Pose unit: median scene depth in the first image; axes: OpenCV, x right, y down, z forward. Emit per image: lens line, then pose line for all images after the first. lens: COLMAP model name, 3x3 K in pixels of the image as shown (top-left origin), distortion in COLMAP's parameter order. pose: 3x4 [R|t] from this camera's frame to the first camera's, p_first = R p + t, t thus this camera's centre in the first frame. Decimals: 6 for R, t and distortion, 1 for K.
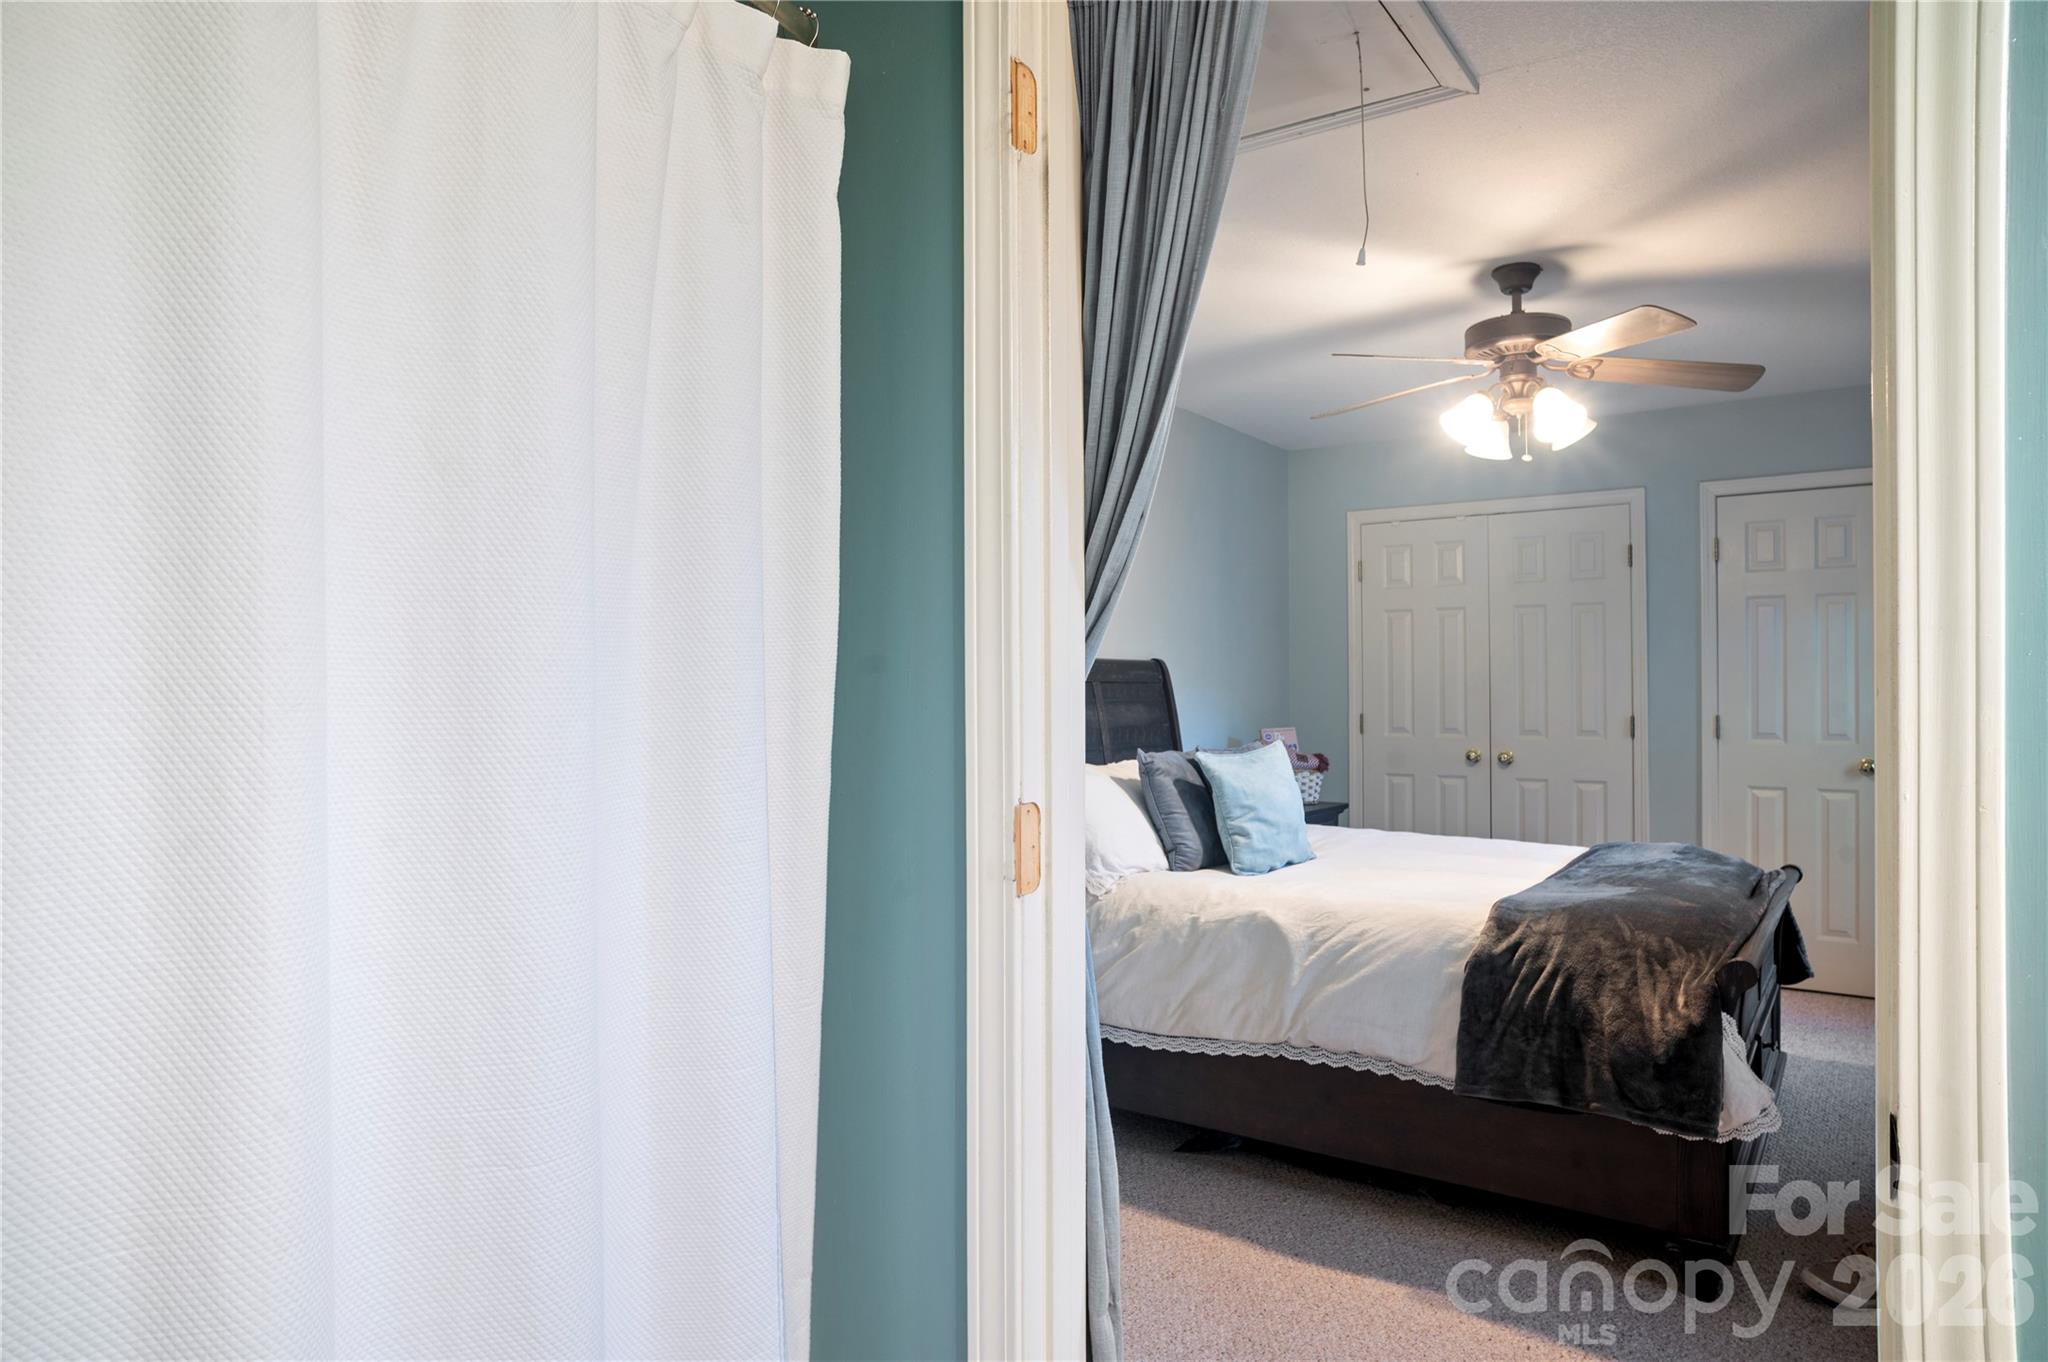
lens RADIAL K [[1217.5, 0, 1024.0], [0, 1217.5, 681.0], [0, 0, 1]] dist [-0.056238, 0.041991]
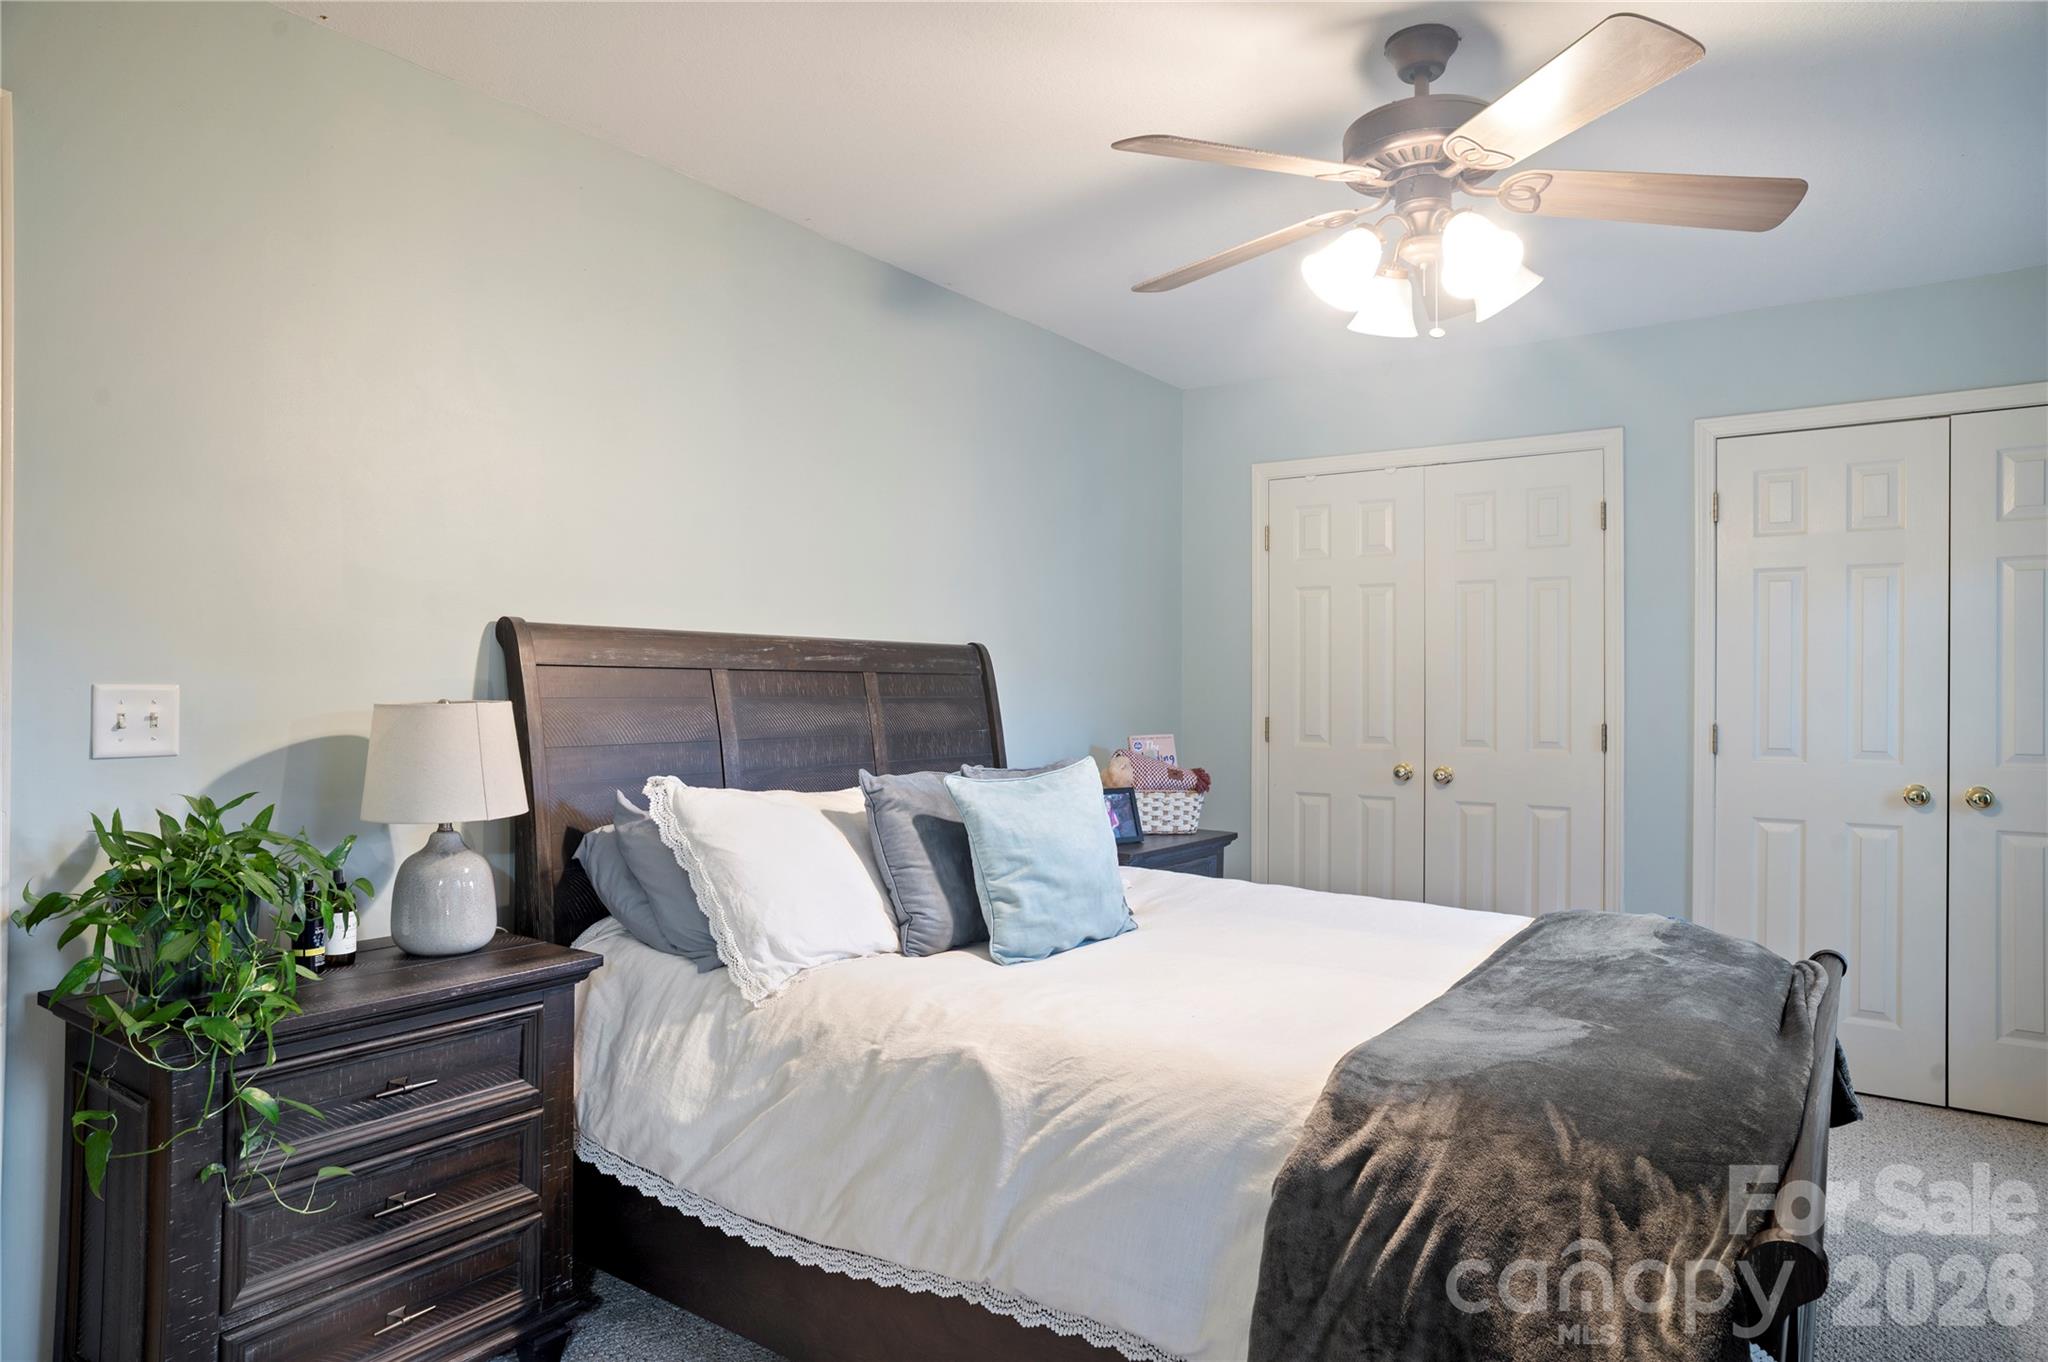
lens RADIAL K [[1194.2, 0, 1024.0], [0, 1194.2, 681.0], [0, 0, 1]] dist [-0.057992, 0.041622]
pose [[0.999956, 0.009192, 0.002035, 0.207337], [-0.009200, 0.999951, 0.003527, 0.003699], [-0.002003, -0.003545, 0.999992, 0.384129]]
